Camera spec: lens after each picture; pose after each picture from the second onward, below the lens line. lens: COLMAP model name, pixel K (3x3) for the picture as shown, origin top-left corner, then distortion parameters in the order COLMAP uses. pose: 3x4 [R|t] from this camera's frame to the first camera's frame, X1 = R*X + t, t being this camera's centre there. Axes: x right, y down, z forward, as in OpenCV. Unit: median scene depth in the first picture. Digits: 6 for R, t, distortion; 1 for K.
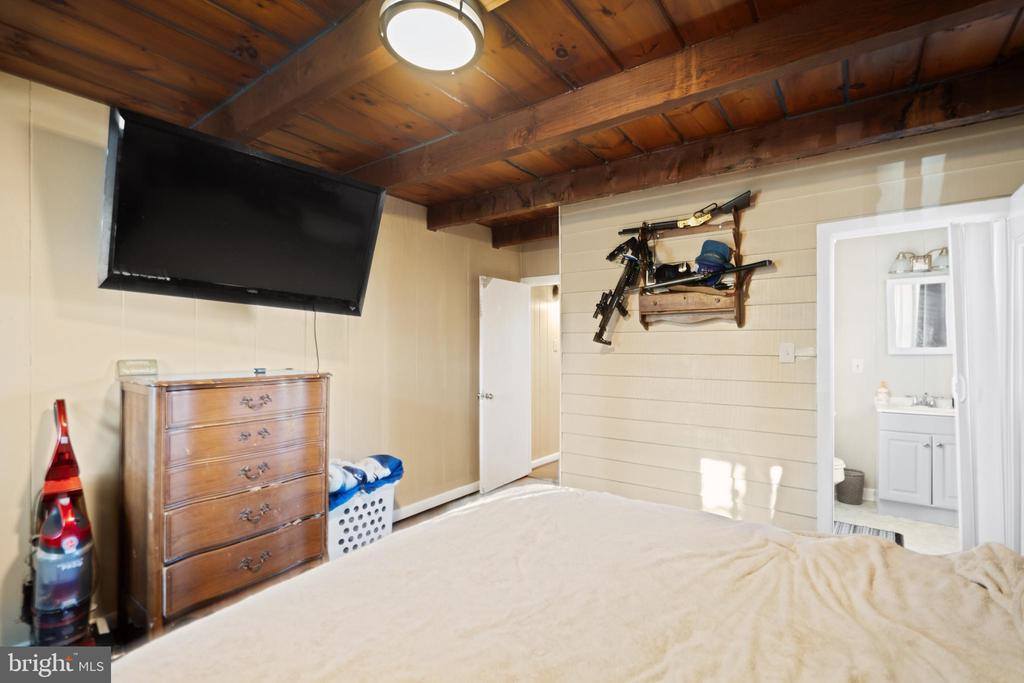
lens RADIAL K [[469.5, 0, 505.8], [0, 469.5, 345.1], [0, 0, 1]] dist [0.000367, 0.000468]
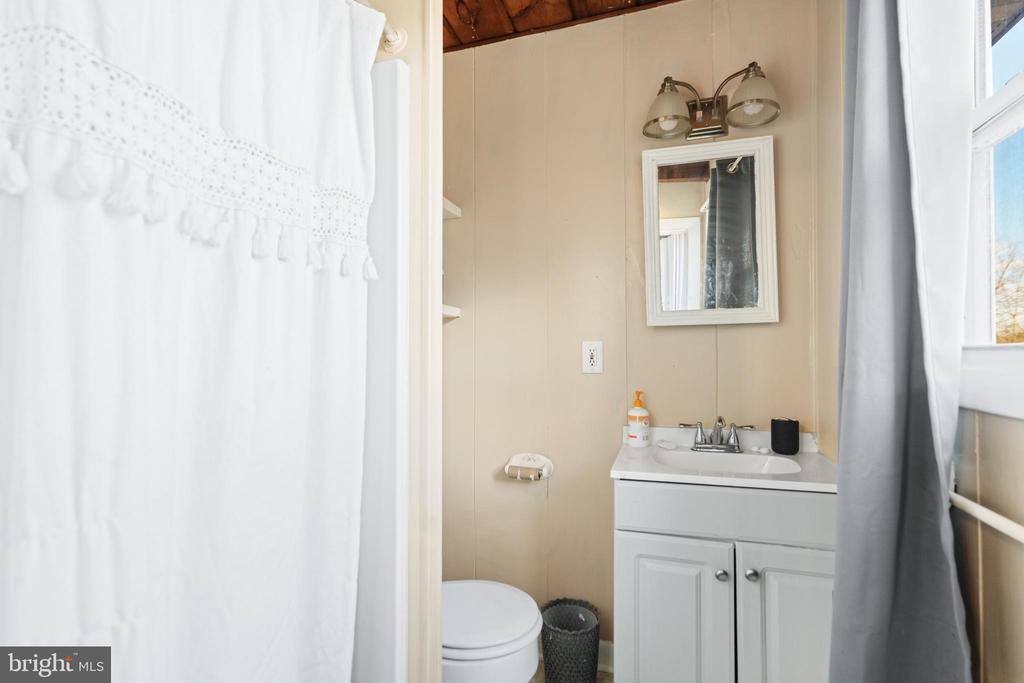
lens RADIAL K [[469.5, 0, 505.8], [0, 469.5, 345.1], [0, 0, 1]] dist [0.000367, 0.000468]
pose [[0.955058, 0.005428, 0.296369, 0.584533], [0.000377, 0.999809, -0.019527, 0.044870], [-0.296418, 0.018761, 0.954874, 0.652502]]
